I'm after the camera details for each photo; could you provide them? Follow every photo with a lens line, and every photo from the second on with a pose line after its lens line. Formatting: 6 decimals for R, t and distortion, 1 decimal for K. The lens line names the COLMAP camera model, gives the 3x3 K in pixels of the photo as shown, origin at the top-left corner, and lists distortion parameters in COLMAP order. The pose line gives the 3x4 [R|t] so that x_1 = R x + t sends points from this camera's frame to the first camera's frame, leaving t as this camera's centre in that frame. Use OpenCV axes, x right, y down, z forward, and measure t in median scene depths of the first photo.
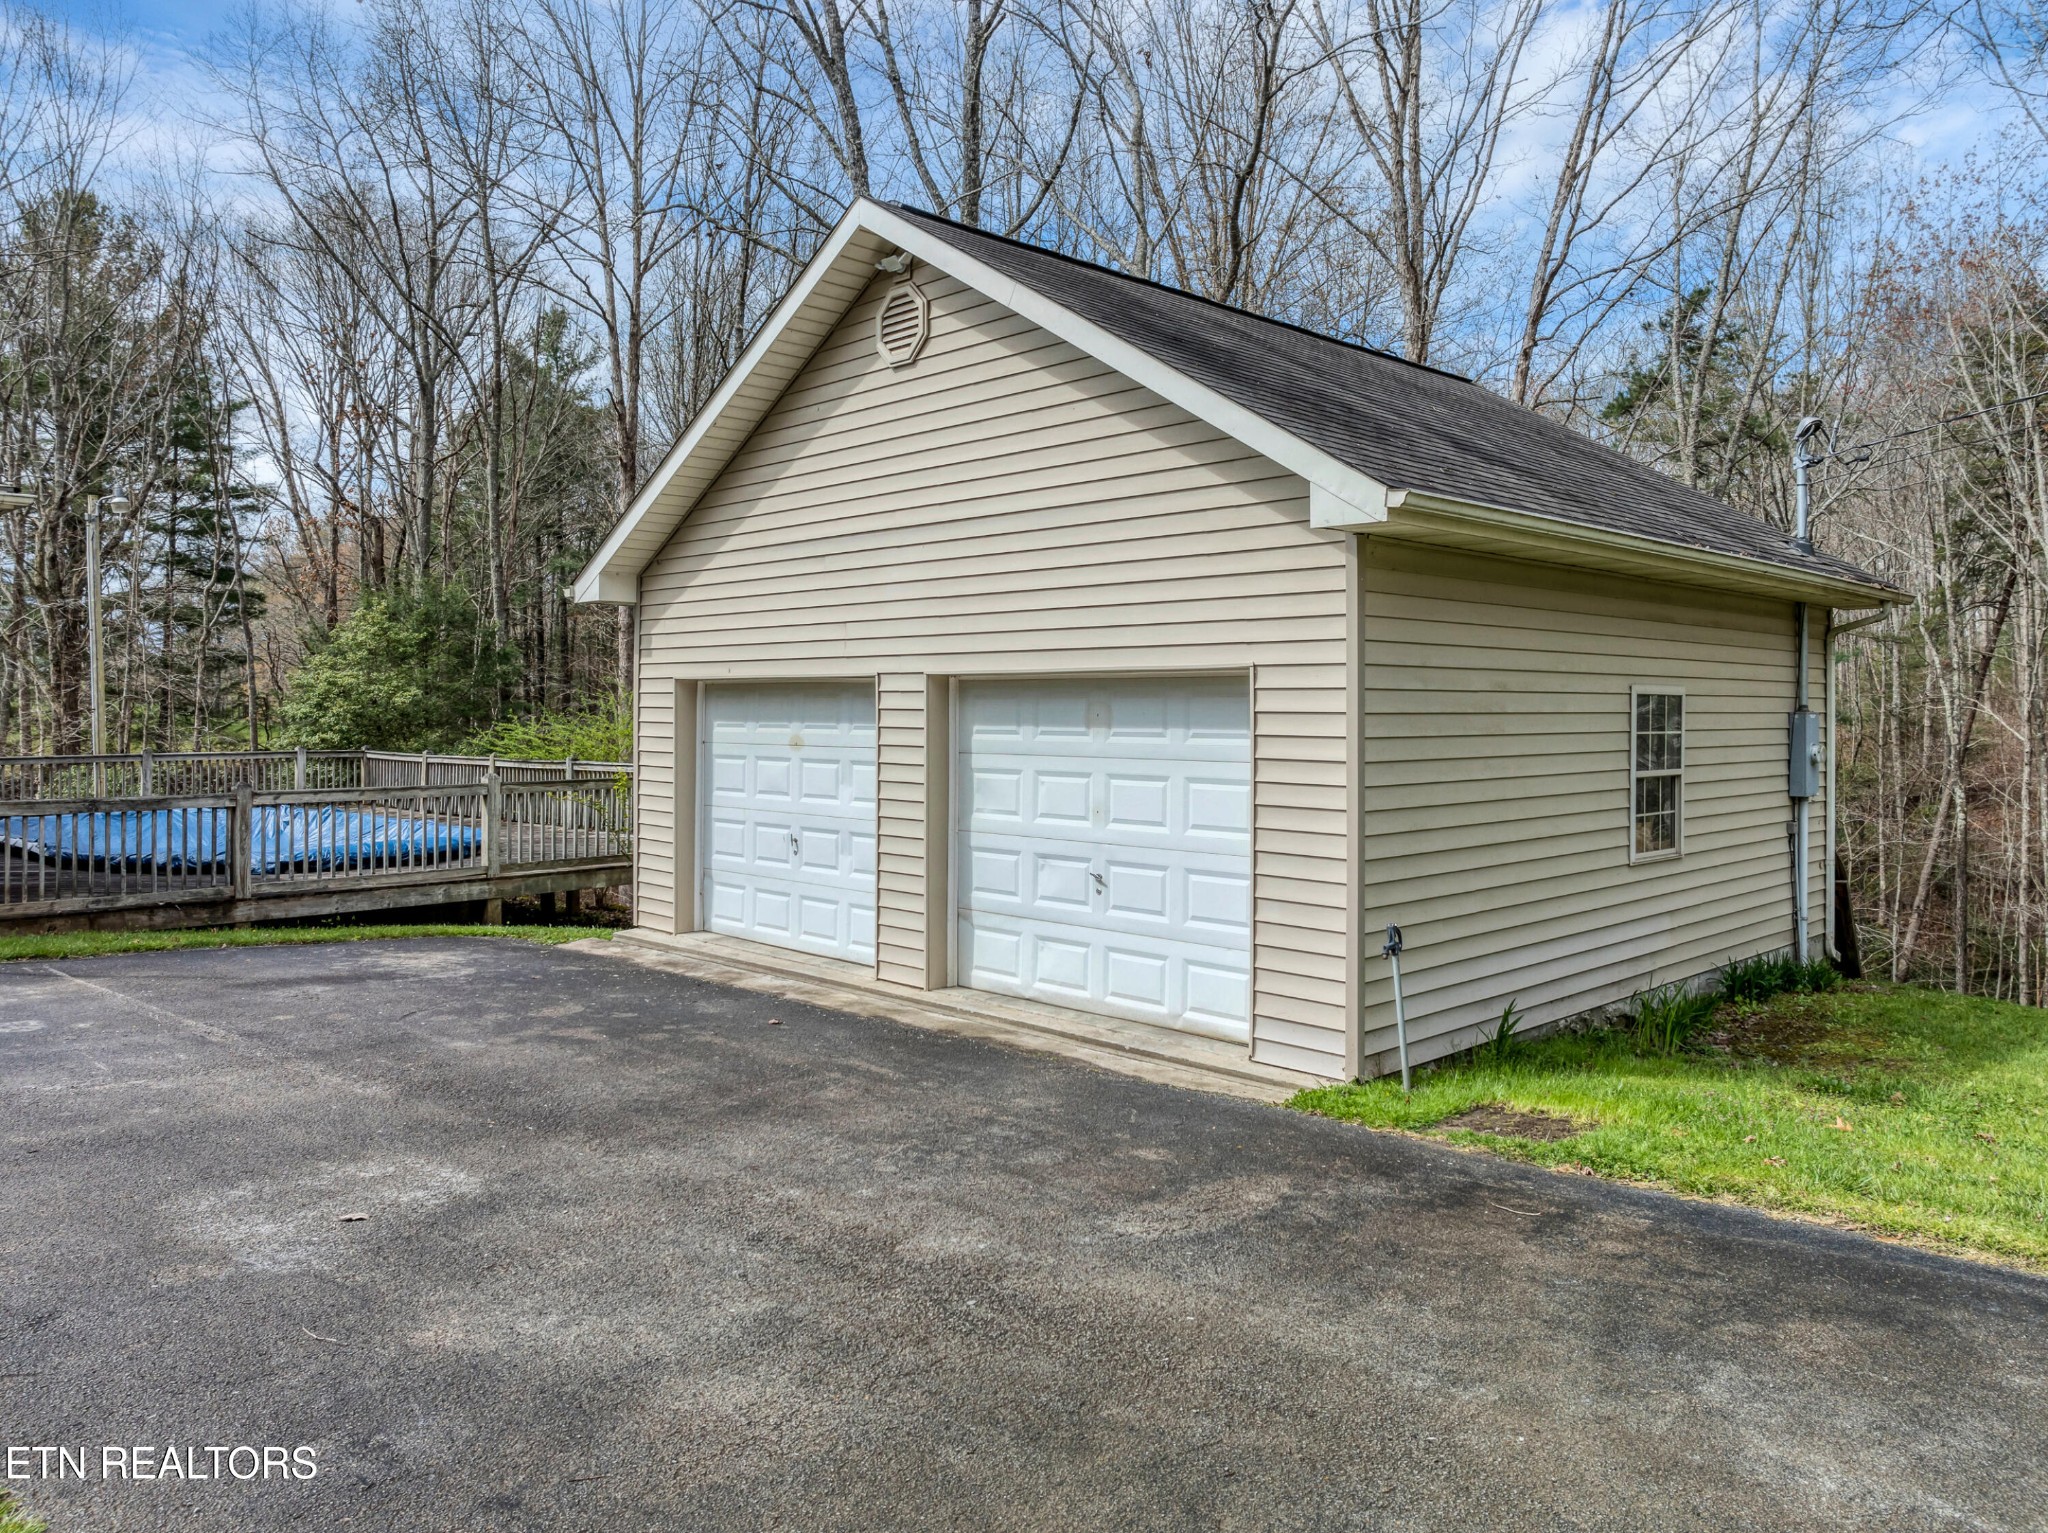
lens RADIAL K [[1462.9, 0, 1023.9], [0, 1462.9, 708.8], [0, 0, 1]] dist [-0.007417, -0.002033]
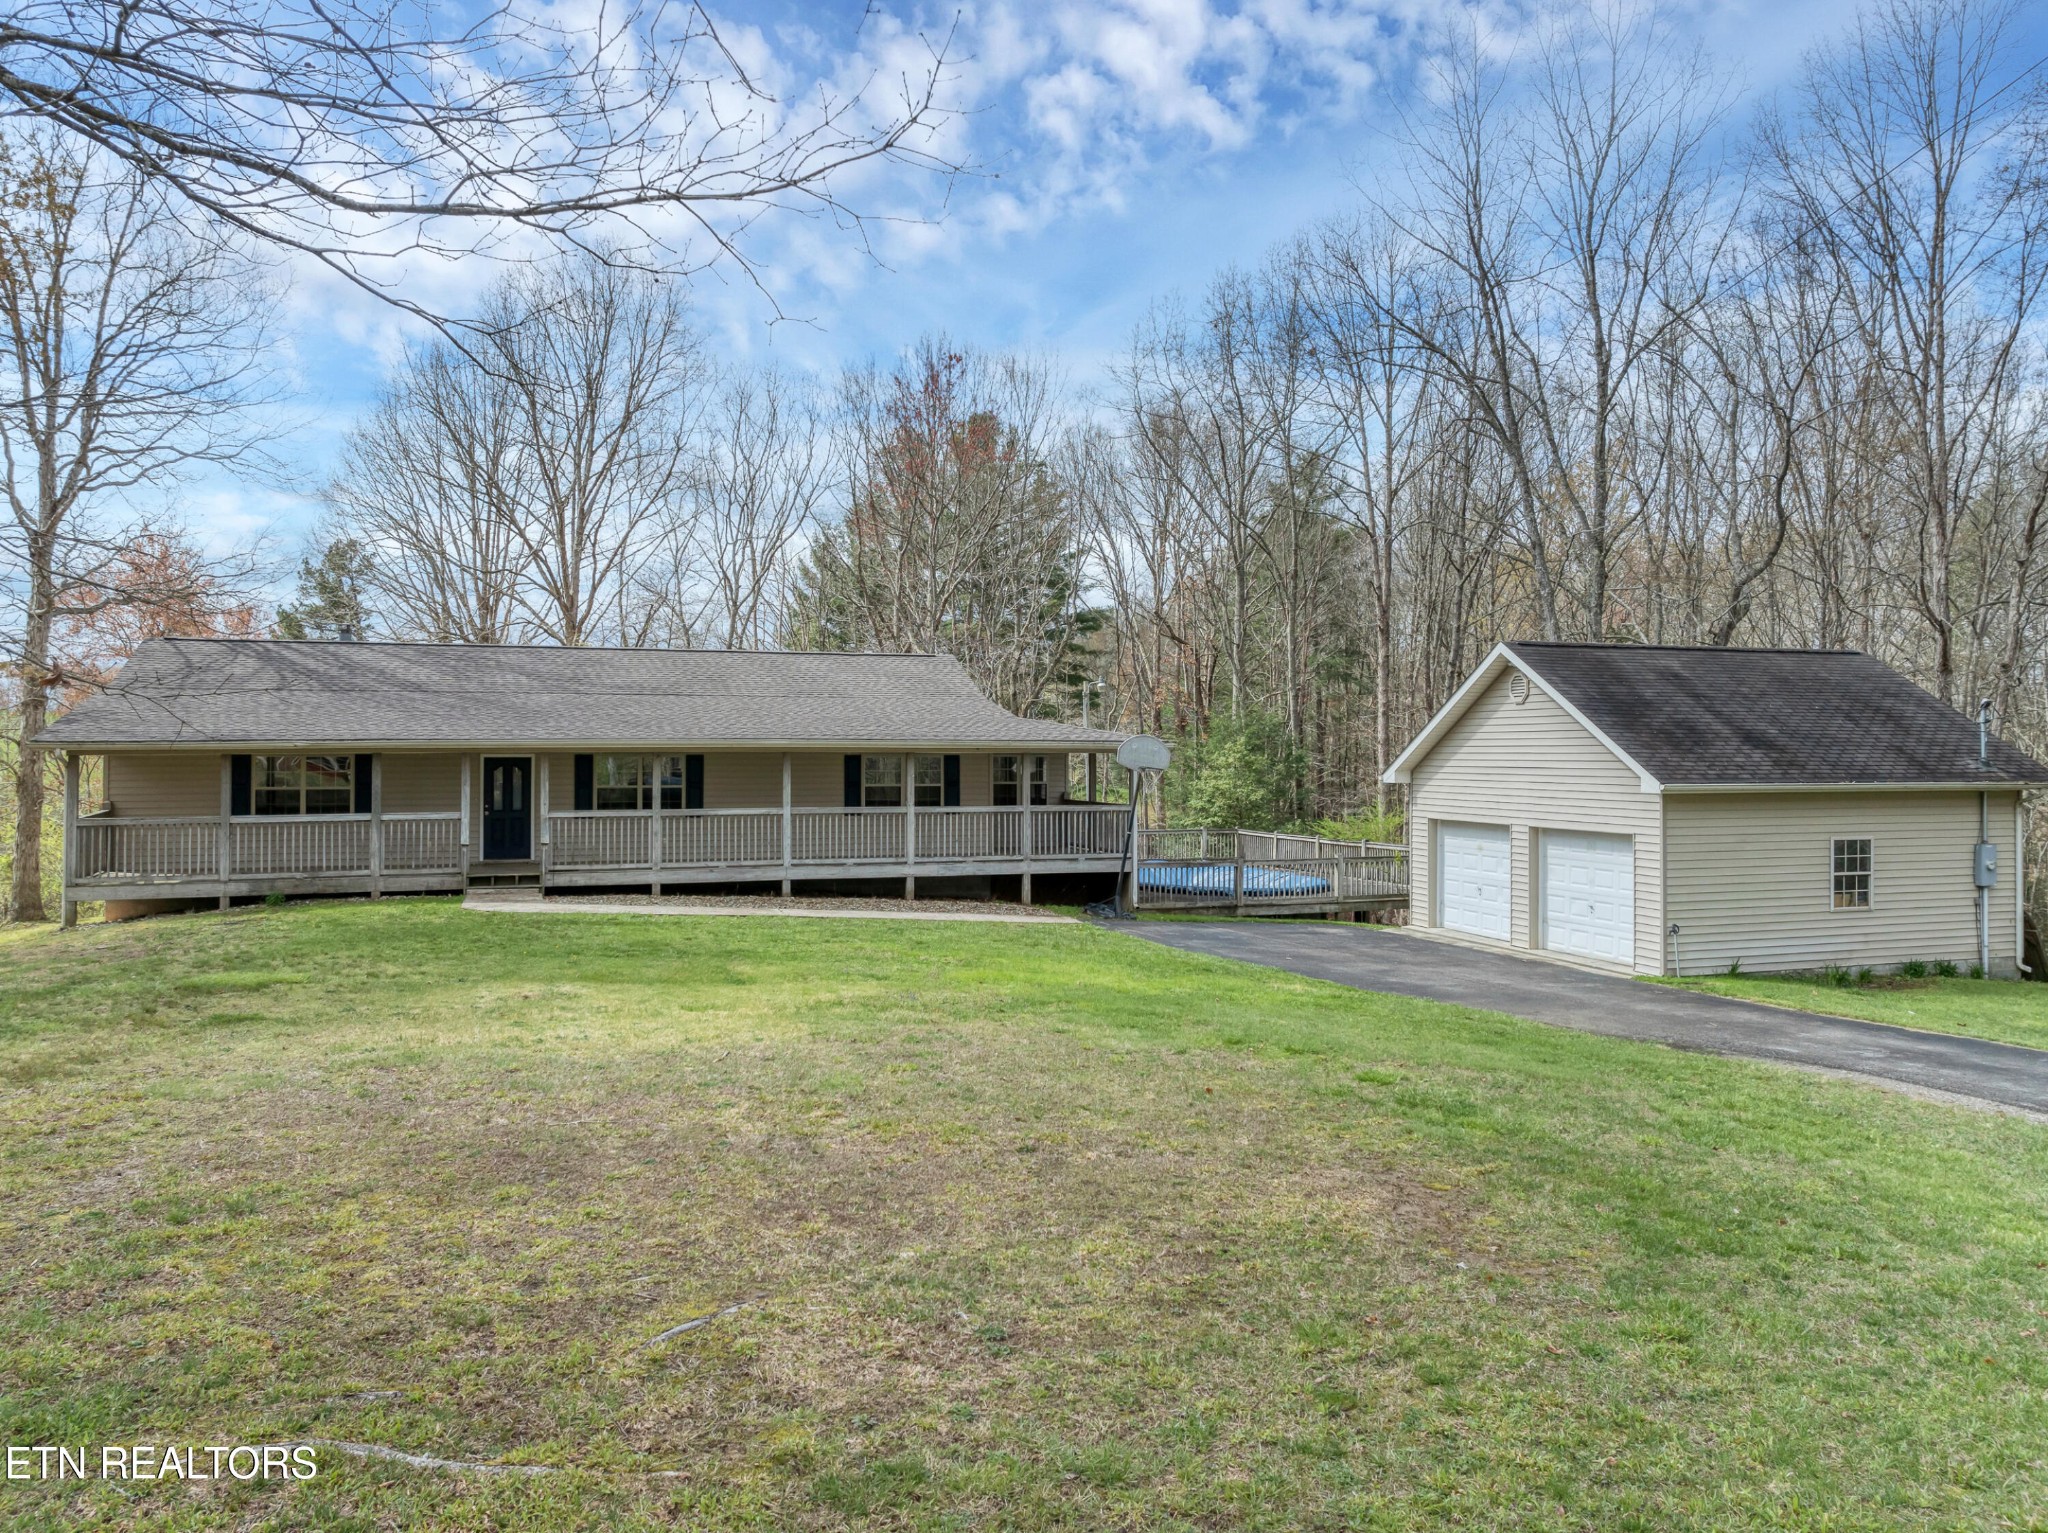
lens RADIAL K [[1580.5, 0, 1024.9], [0, 1580.5, 729.7], [0, 0, 1]] dist [-0.005276, -0.002509]
pose [[0.892086, -0.008682, -0.451782, 0.328443], [0.003746, 0.999923, -0.011820, -0.134322], [0.451850, 0.008852, 0.892050, -1.542345]]
